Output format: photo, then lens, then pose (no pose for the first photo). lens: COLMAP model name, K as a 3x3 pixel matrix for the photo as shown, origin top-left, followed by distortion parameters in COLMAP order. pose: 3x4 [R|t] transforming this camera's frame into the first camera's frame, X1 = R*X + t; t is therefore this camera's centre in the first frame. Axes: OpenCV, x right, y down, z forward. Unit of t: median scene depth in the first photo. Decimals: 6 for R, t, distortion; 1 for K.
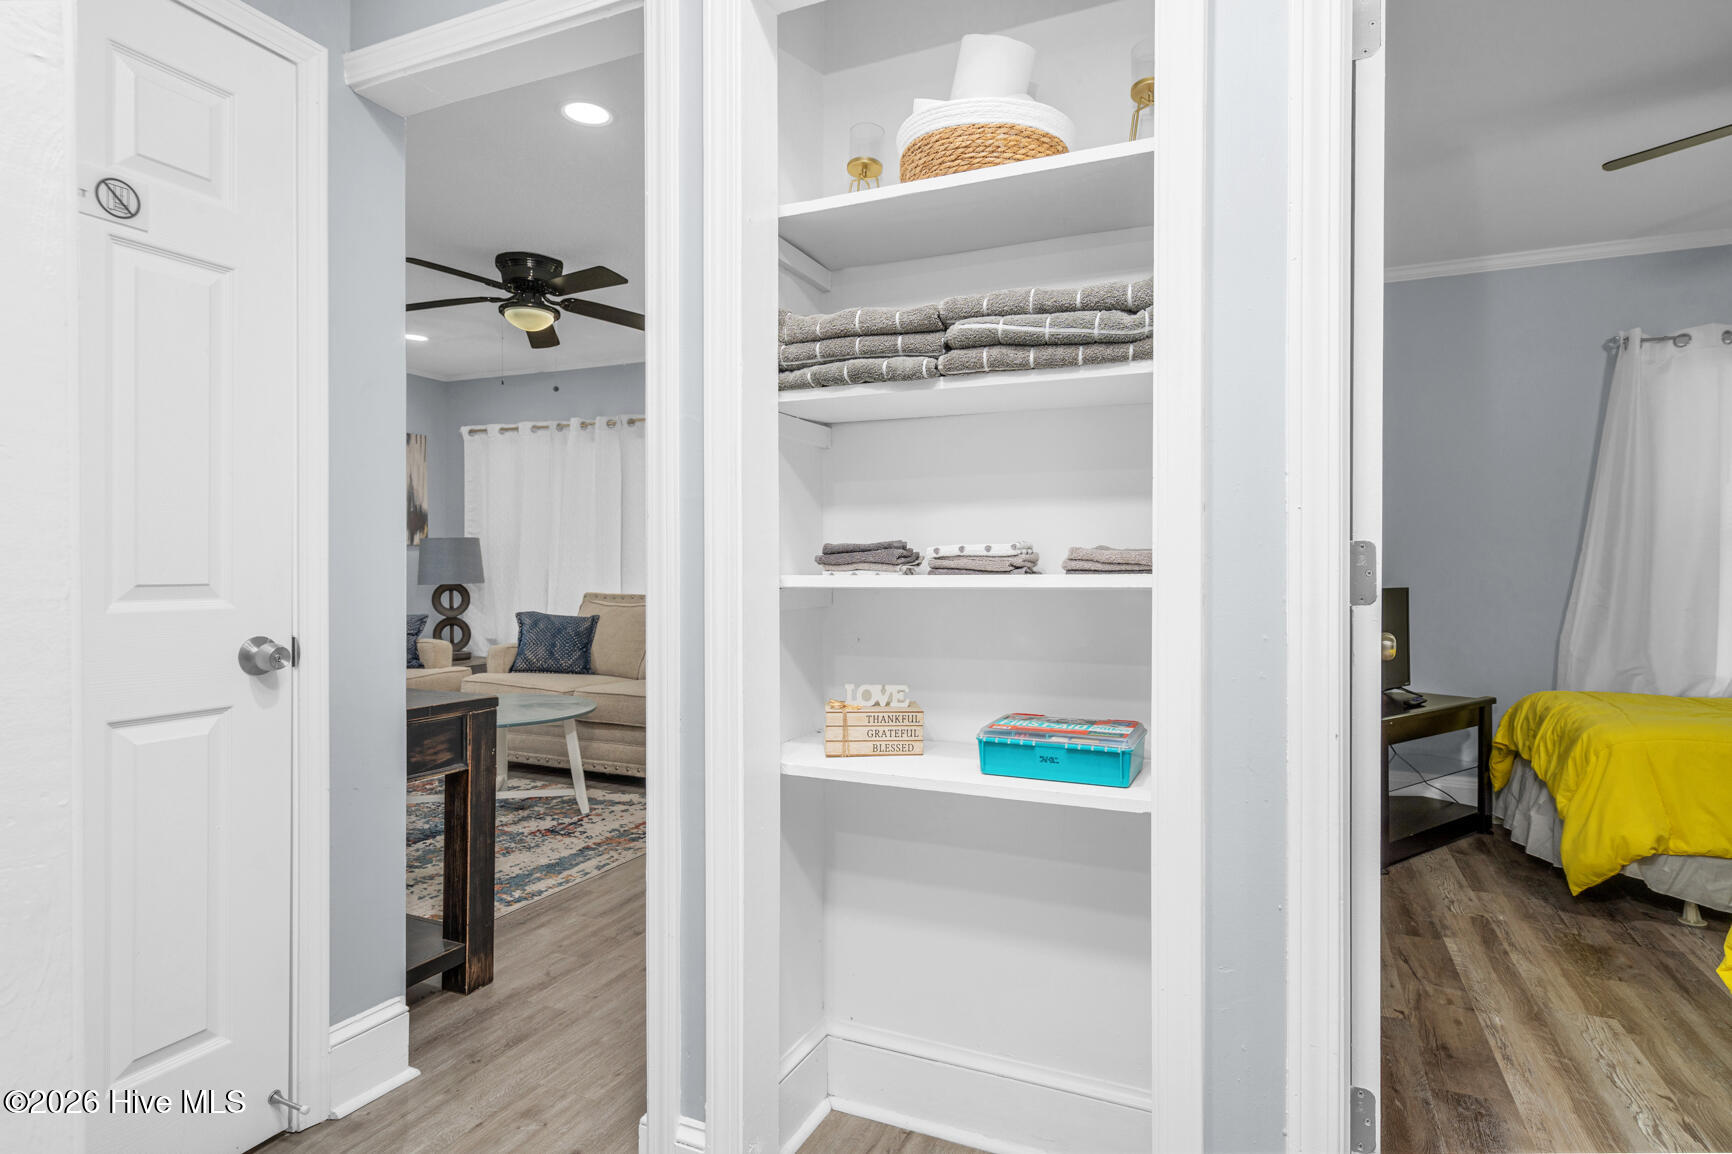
lens RADIAL K [[907.6, 0, 861.5], [0, 907.6, 572.8], [0, 0, 1]] dist [0.003786, -0.000043]
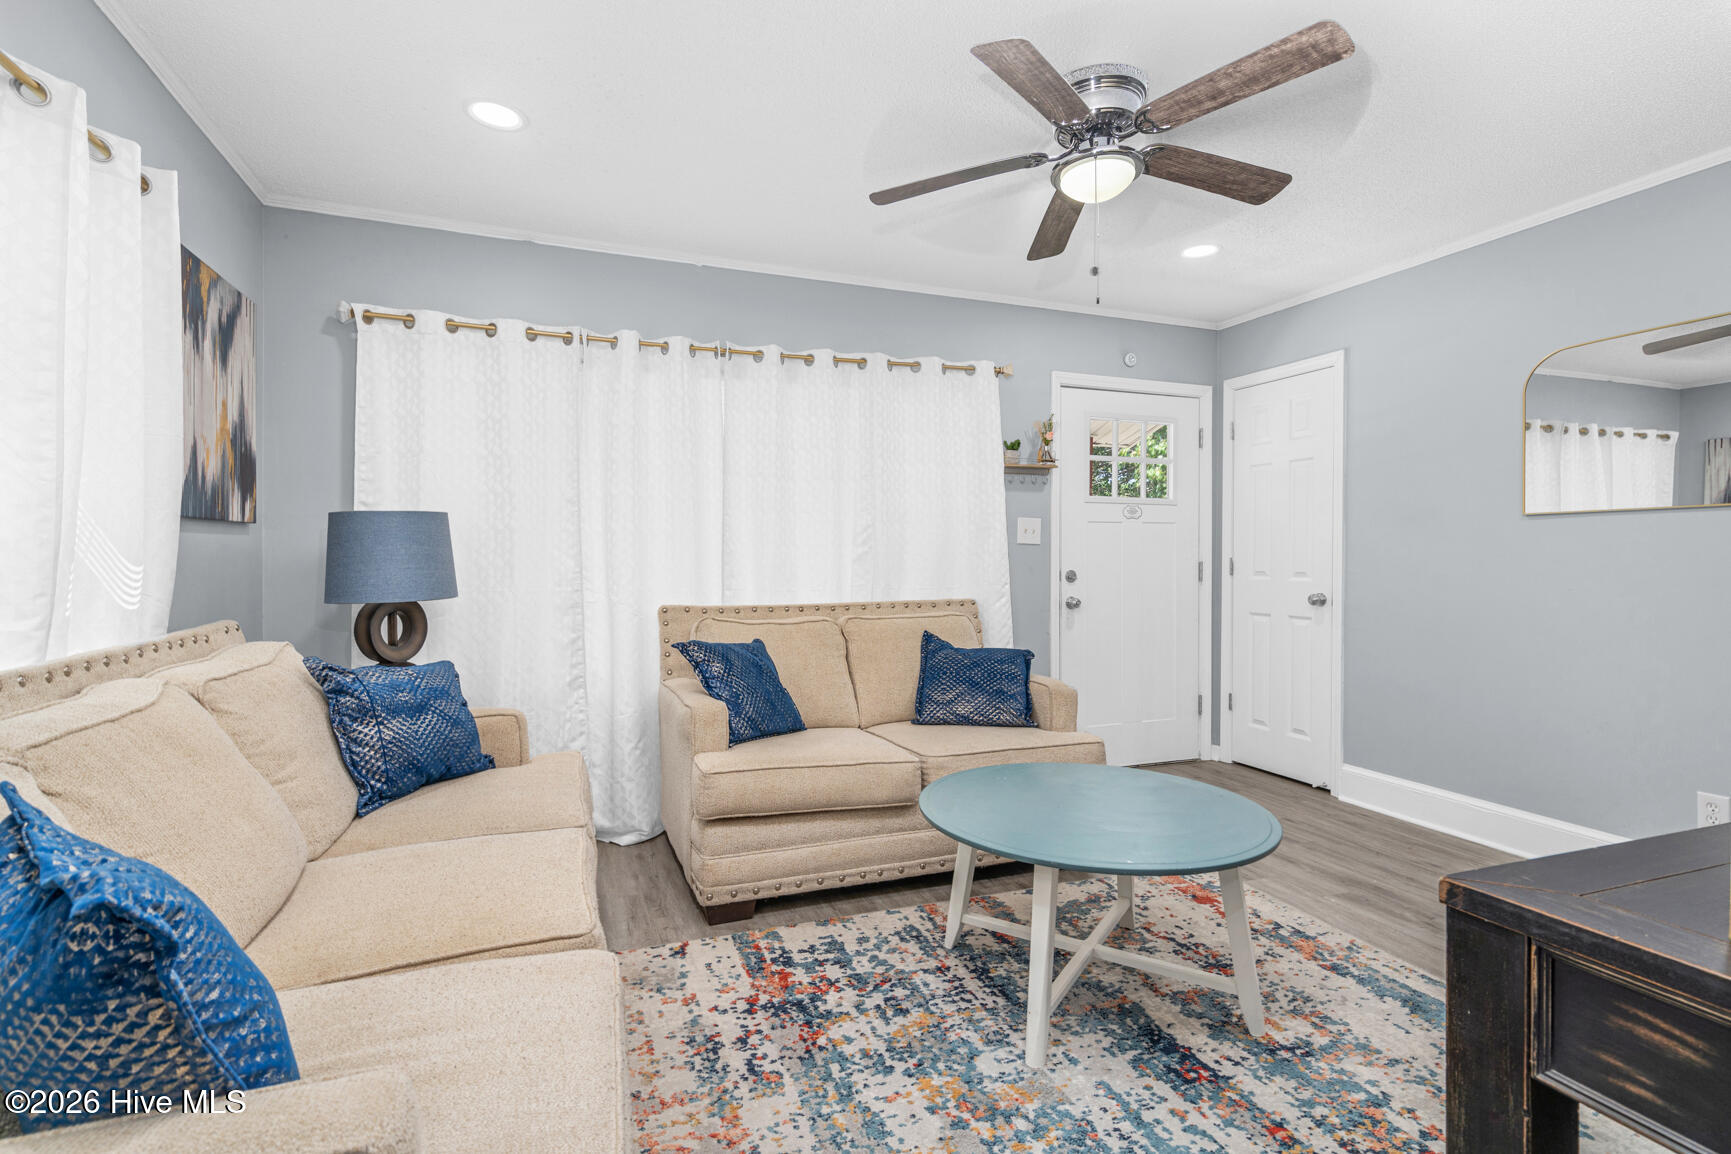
lens RADIAL K [[813.3, 0, 863.4], [0, 813.3, 567.2], [0, 0, 1]] dist [-0.003044, 0.000090]
pose [[0.704386, -0.007622, 0.709776, -0.662653], [-0.001766, 0.999920, 0.012491, -0.014232], [-0.709815, -0.010052, 0.704316, 0.529999]]
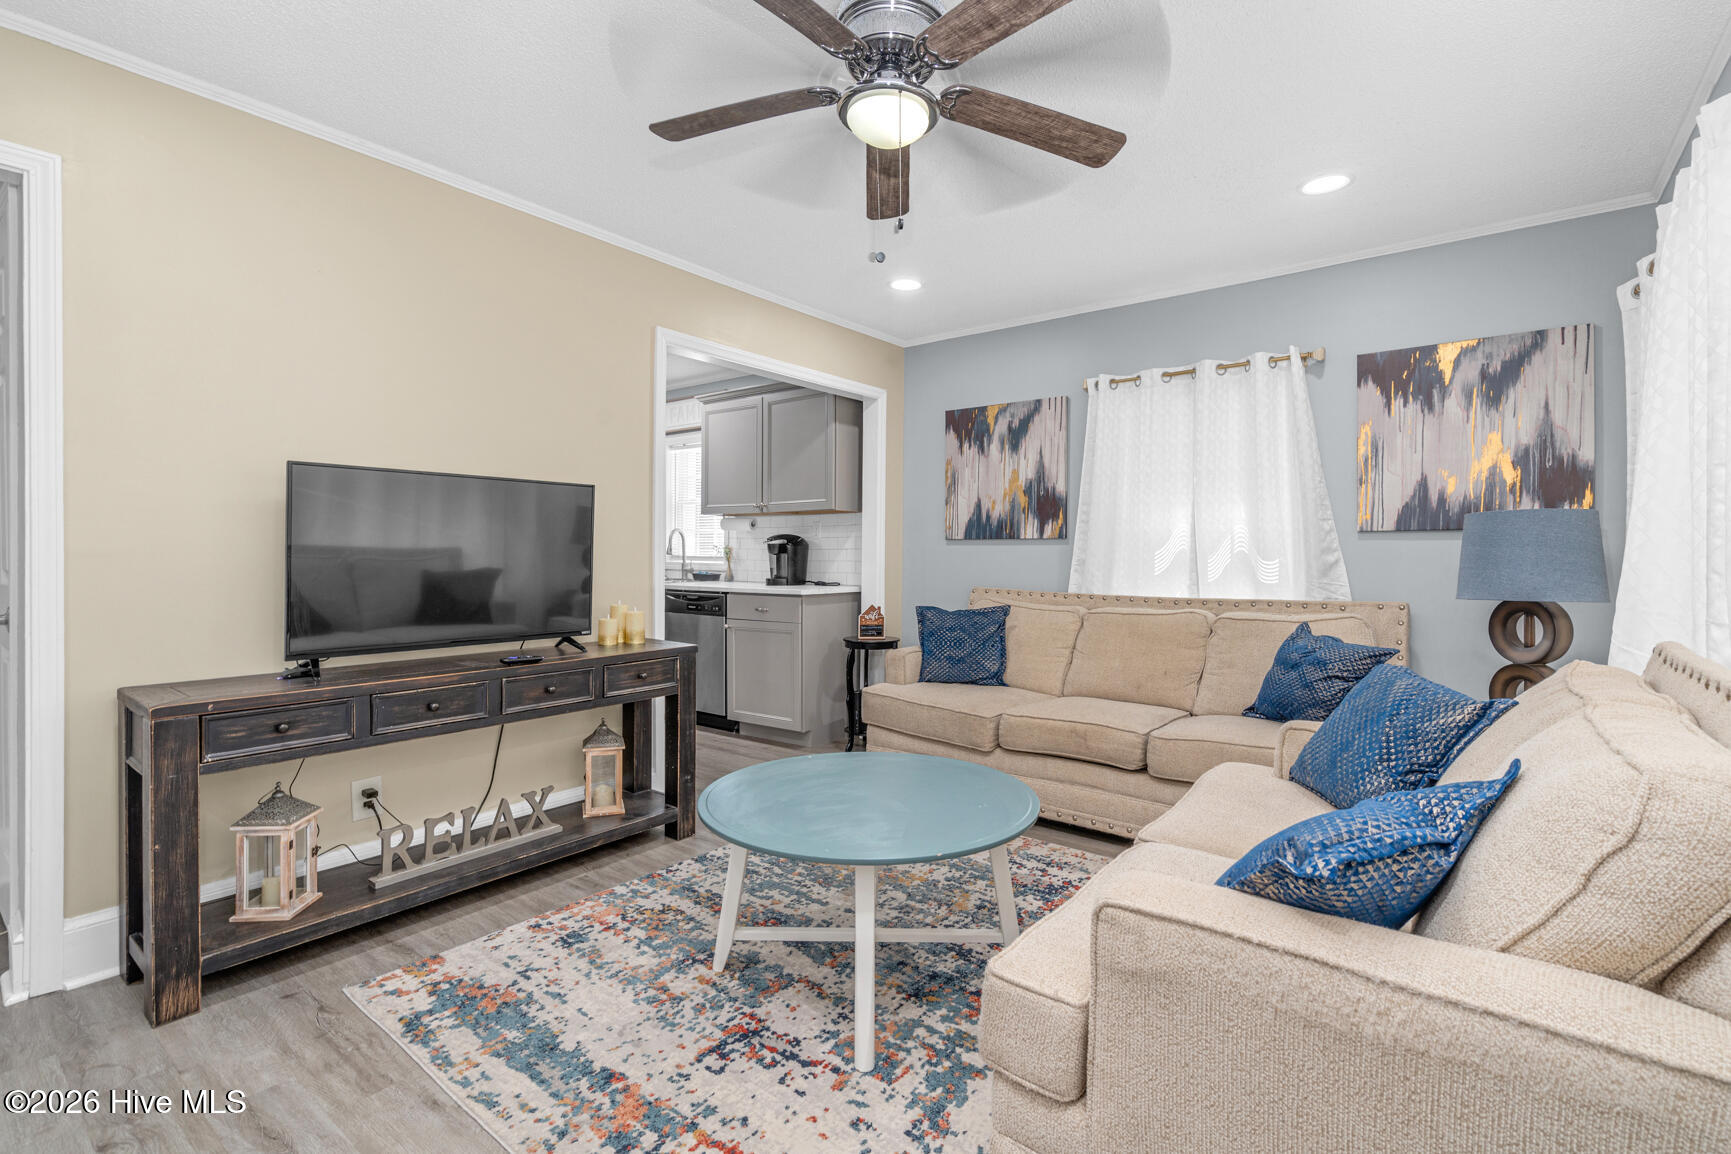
lens RADIAL K [[790.1, 0, 868.6], [0, 790.1, 554.0], [0, 0, 1]] dist [-0.026874, 0.040201]
pose [[-0.236931, 0.000846, -0.971526, 0.085770], [-0.007809, 0.999966, 0.002775, -0.014425], [0.971495, 0.008244, -0.236916, 0.824519]]
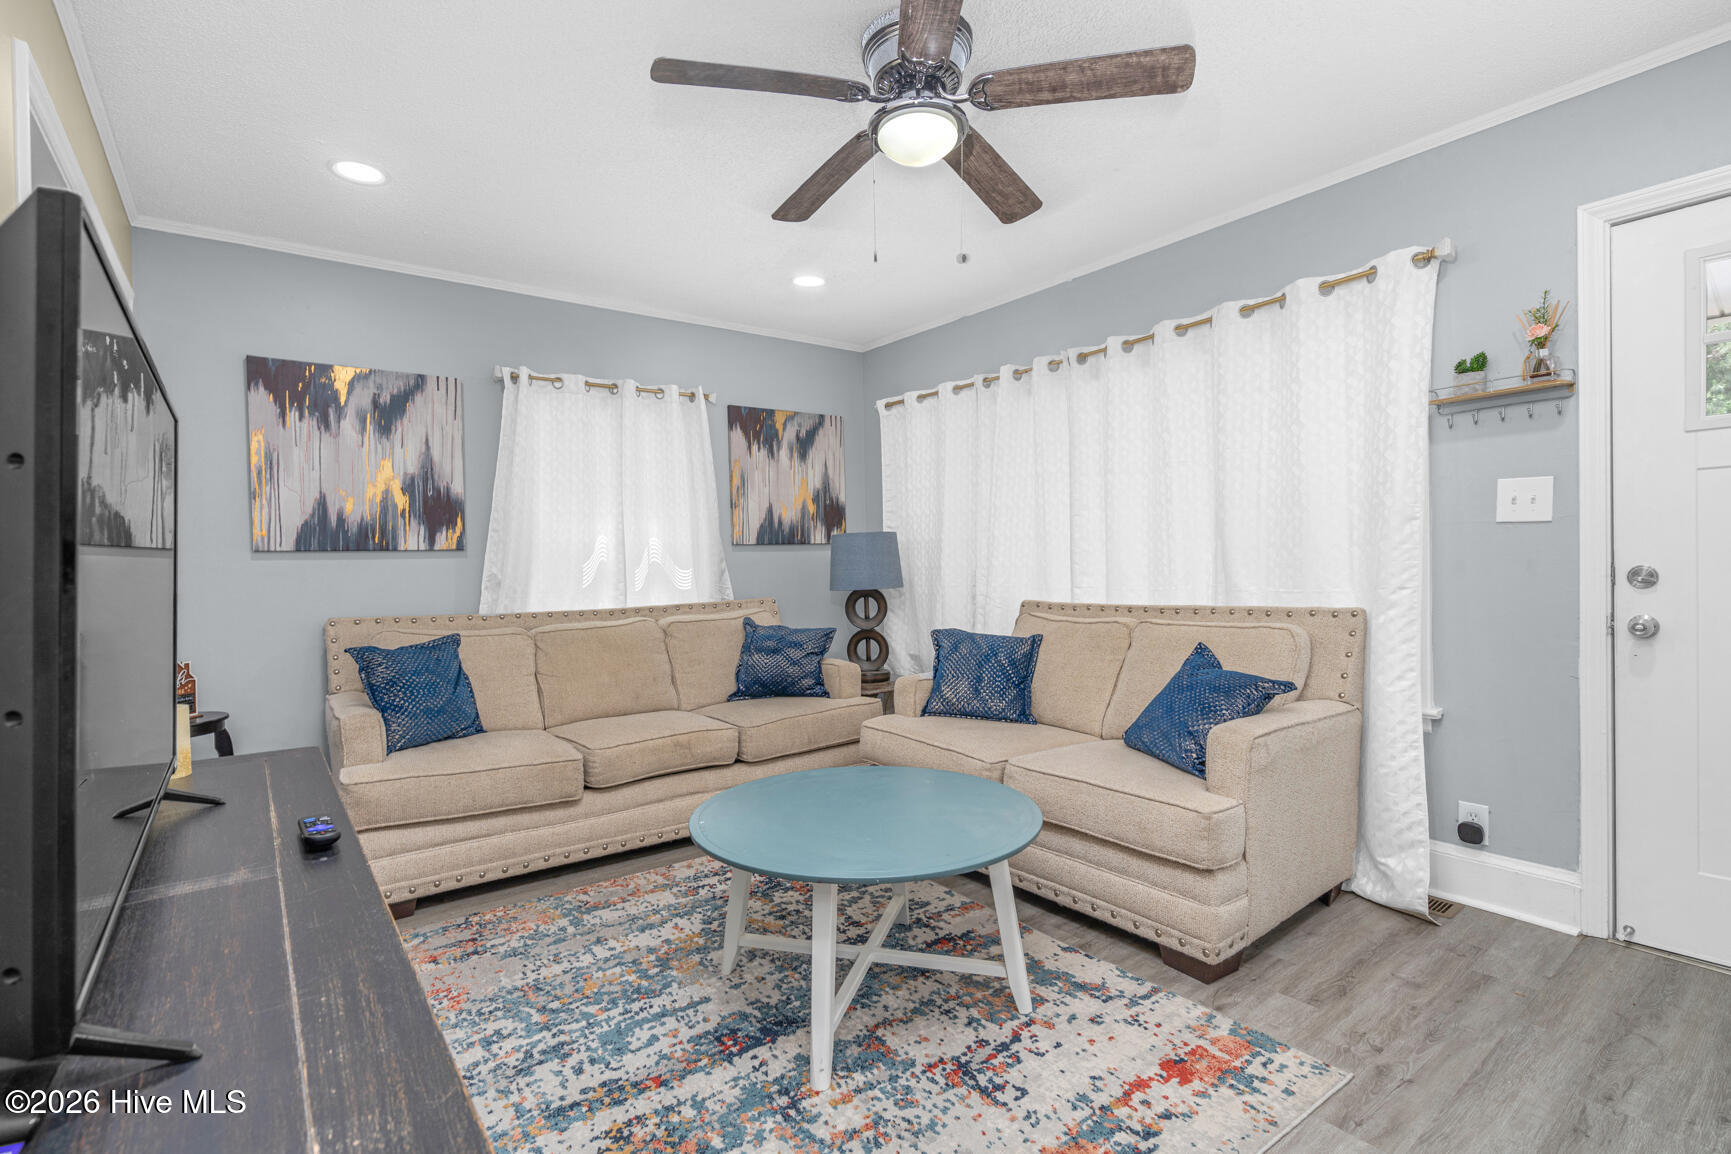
lens RADIAL K [[814.9, 0, 865.5], [0, 814.9, 577.0], [0, 0, 1]] dist [-0.000770, 0.000314]
pose [[0.880818, -0.011366, -0.473318, -0.112093], [0.019485, 0.999735, 0.012254, -0.008647], [0.473053, -0.020016, 0.880806, 0.385609]]
